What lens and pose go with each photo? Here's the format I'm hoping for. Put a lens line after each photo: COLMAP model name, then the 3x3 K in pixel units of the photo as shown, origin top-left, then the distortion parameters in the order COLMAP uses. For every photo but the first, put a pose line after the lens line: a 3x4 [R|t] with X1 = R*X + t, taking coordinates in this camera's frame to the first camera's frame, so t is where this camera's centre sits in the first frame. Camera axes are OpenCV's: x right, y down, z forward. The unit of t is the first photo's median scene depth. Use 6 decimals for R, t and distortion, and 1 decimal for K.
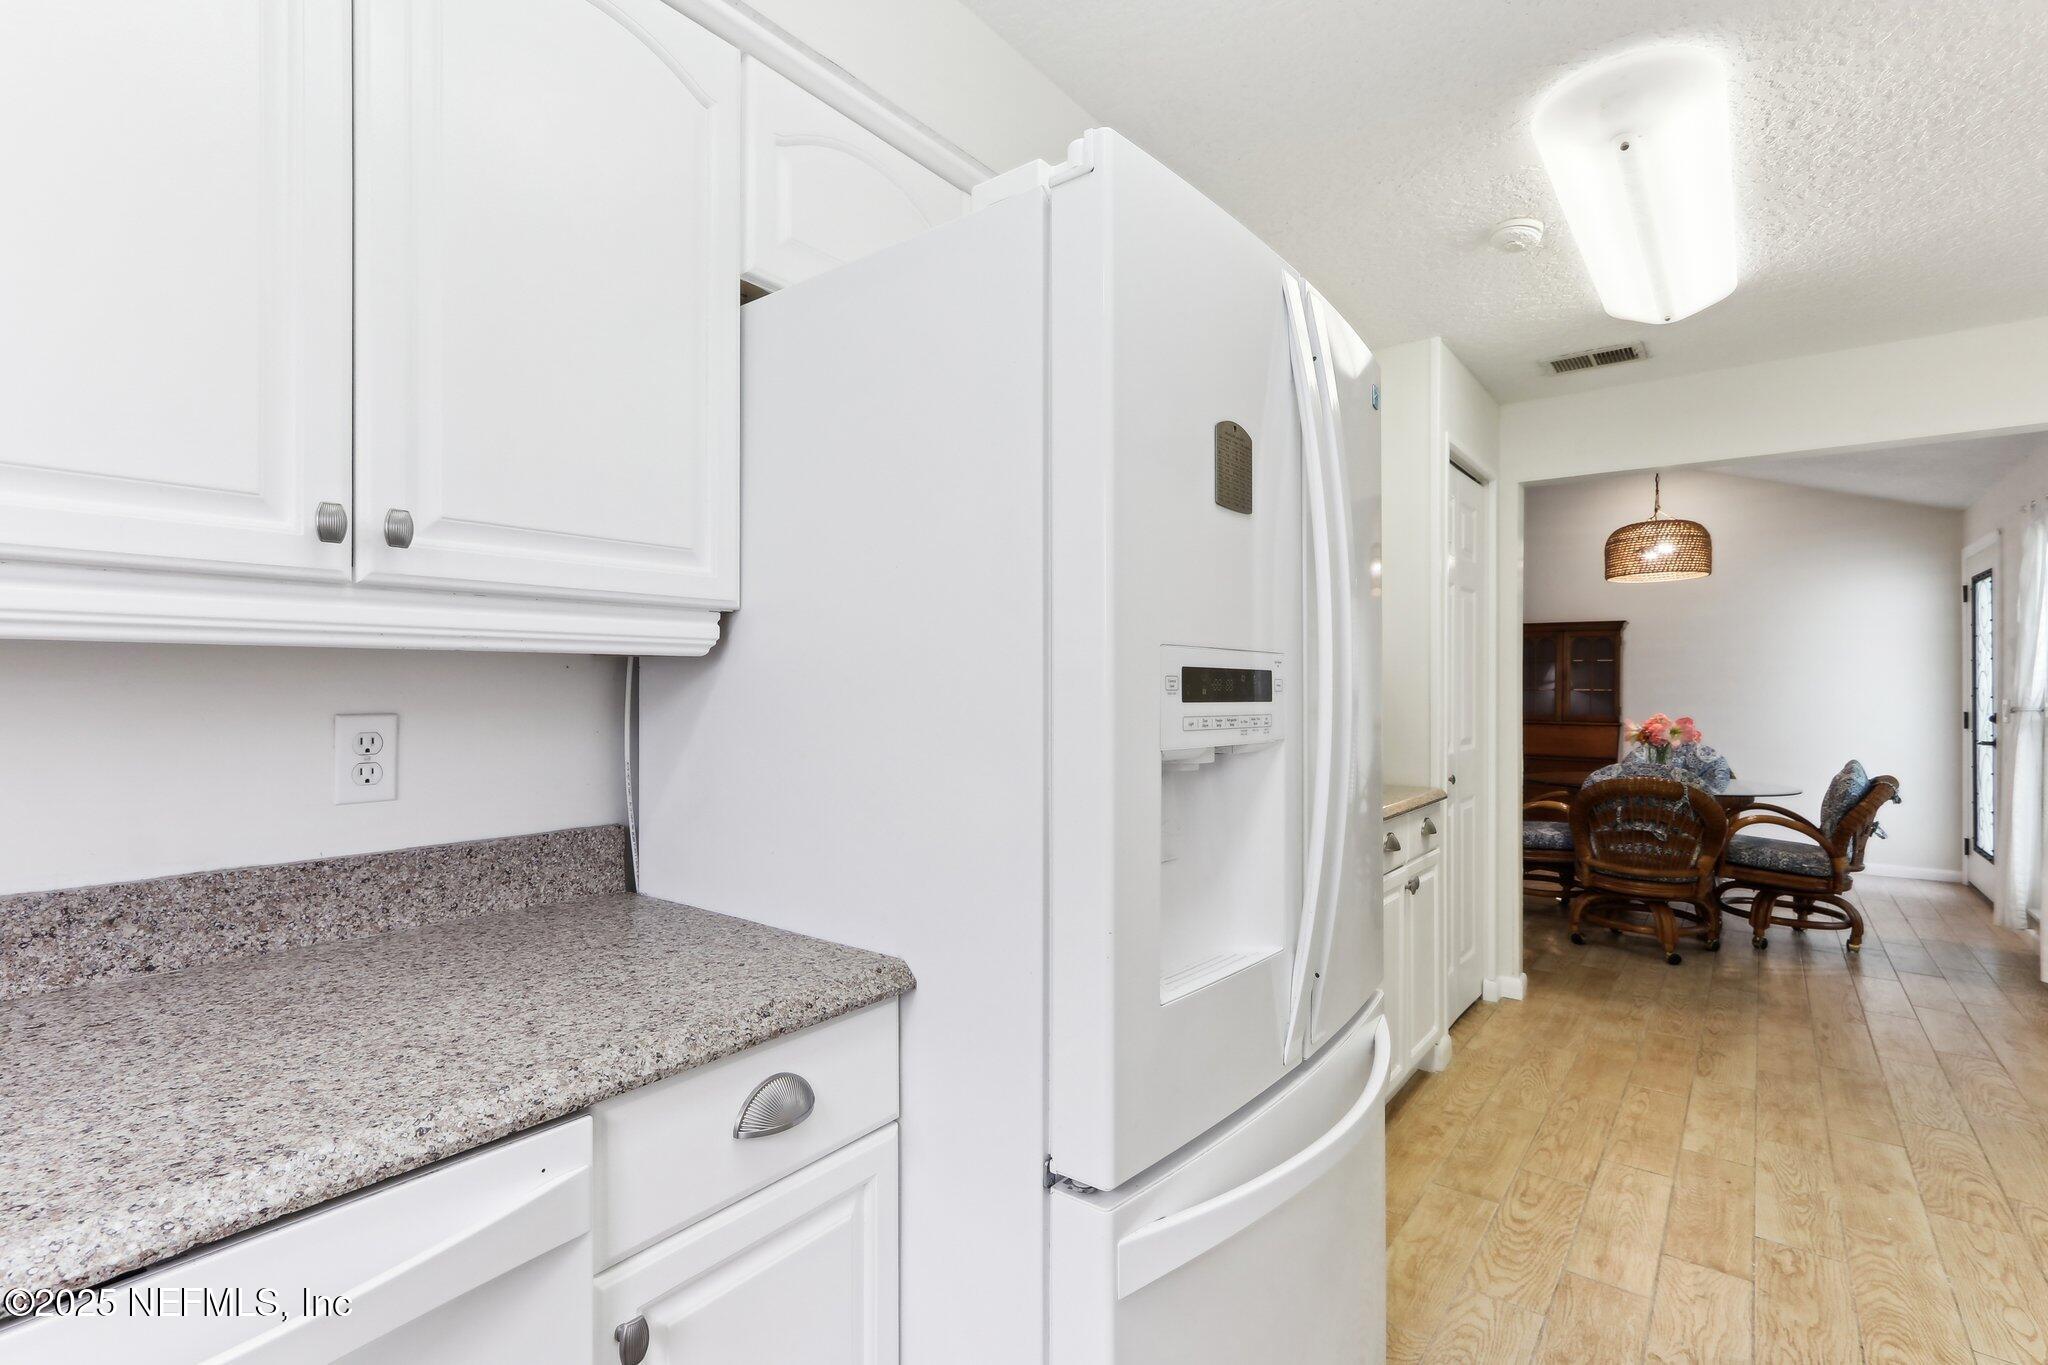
lens RADIAL K [[943.5, 0, 1024.0], [0, 943.5, 682.5], [0, 0, 1]] dist [0.001625, 0.000454]
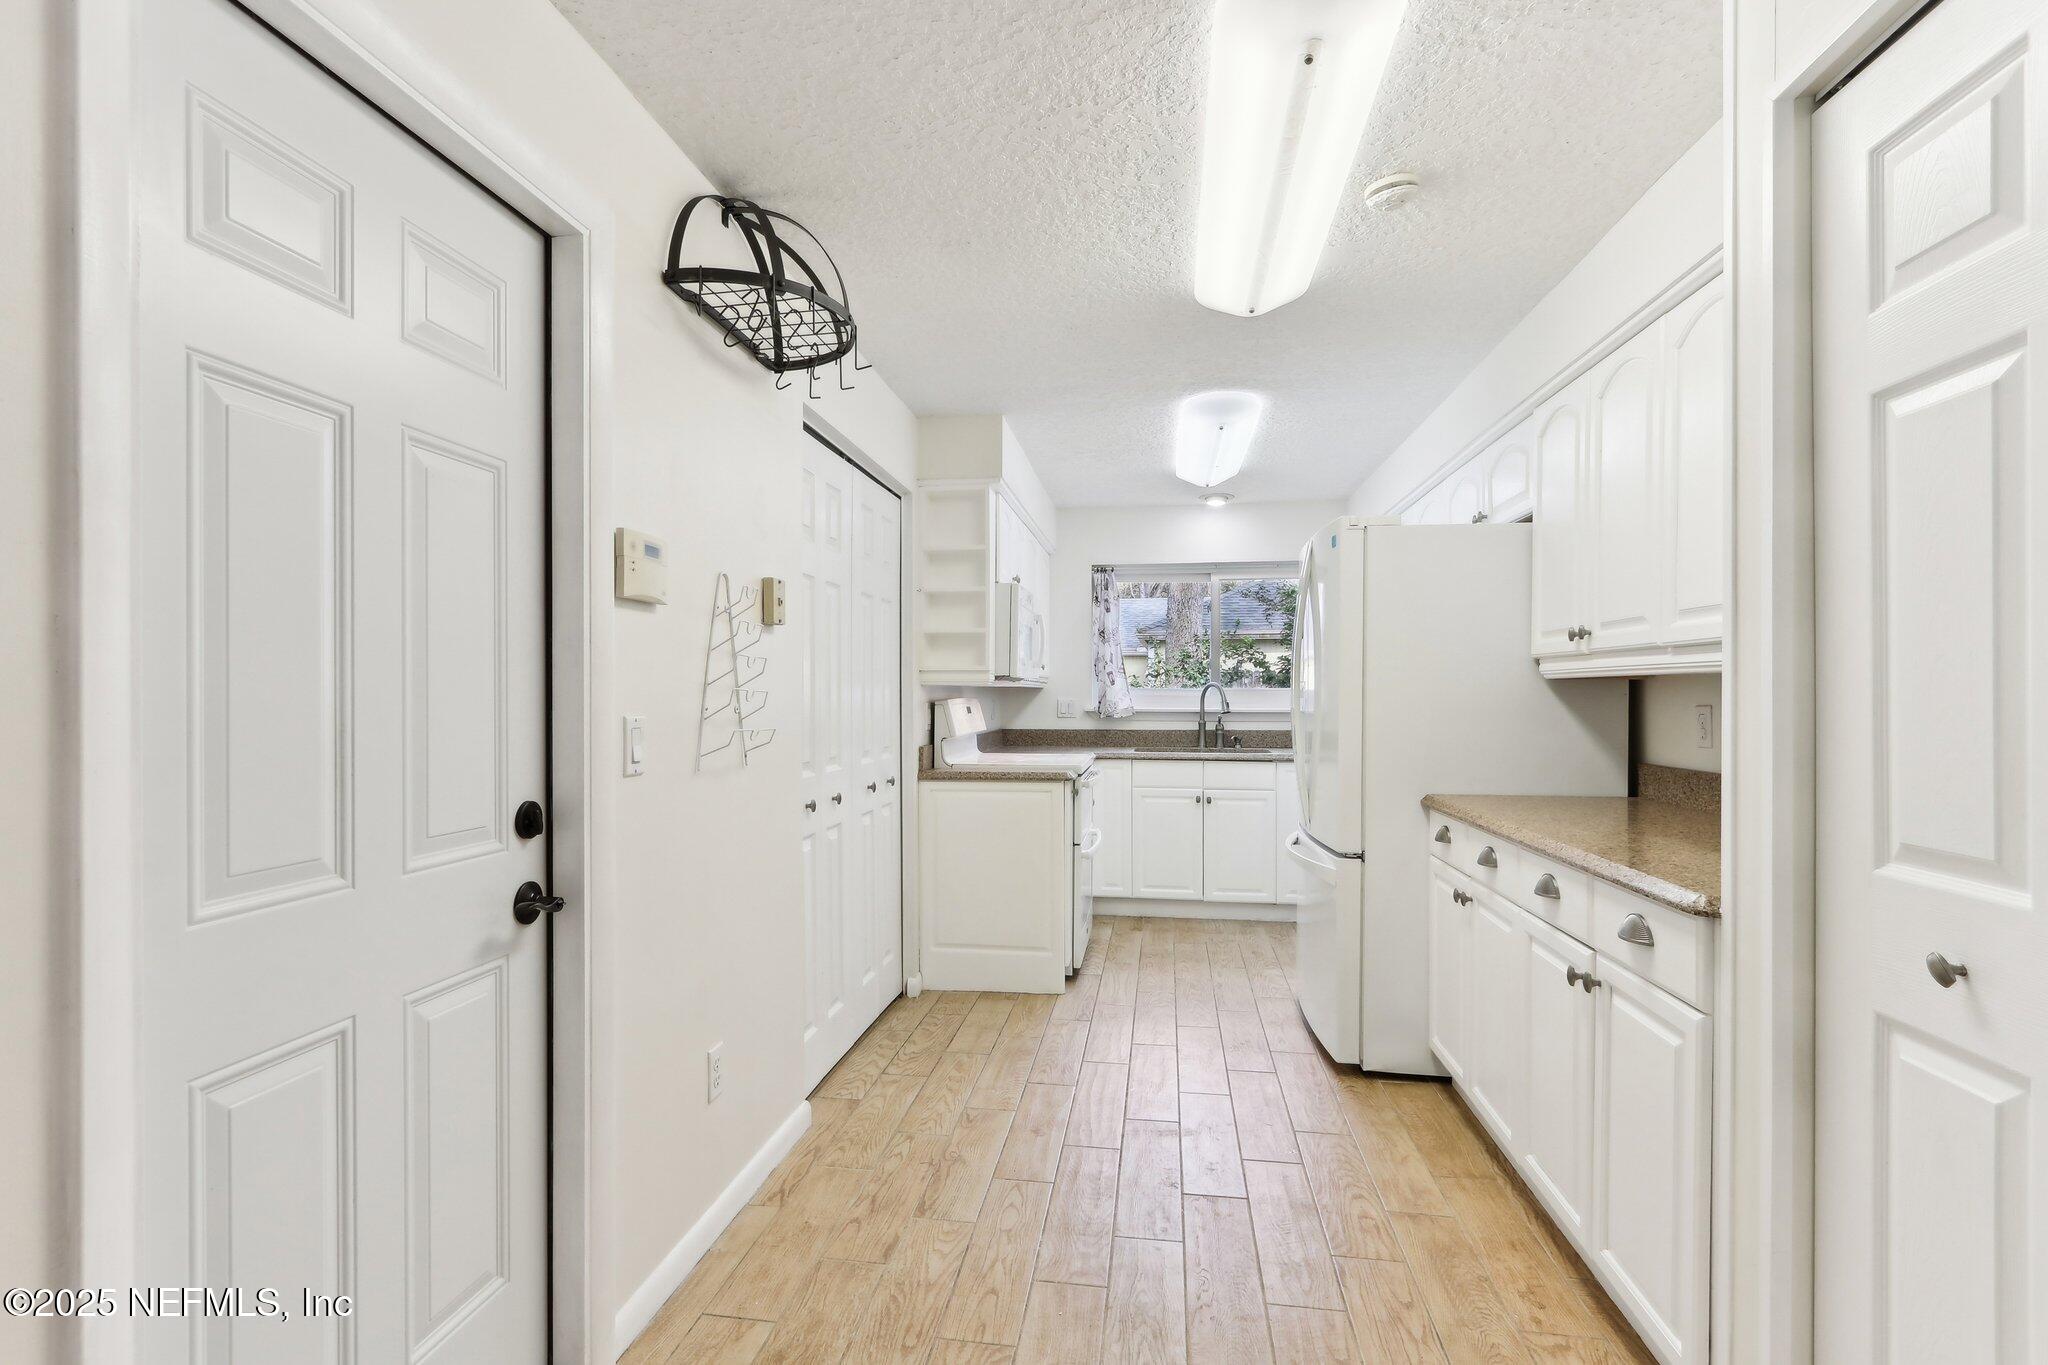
lens RADIAL K [[945.9, 0, 1014.7], [0, 945.9, 703.1], [0, 0, 1]] dist [0.000217, -0.000008]
pose [[-0.874761, 0.007357, -0.484499, 1.337967], [0.003313, 0.999952, 0.009203, 0.004714], [0.484543, 0.006445, -0.874744, 1.694040]]
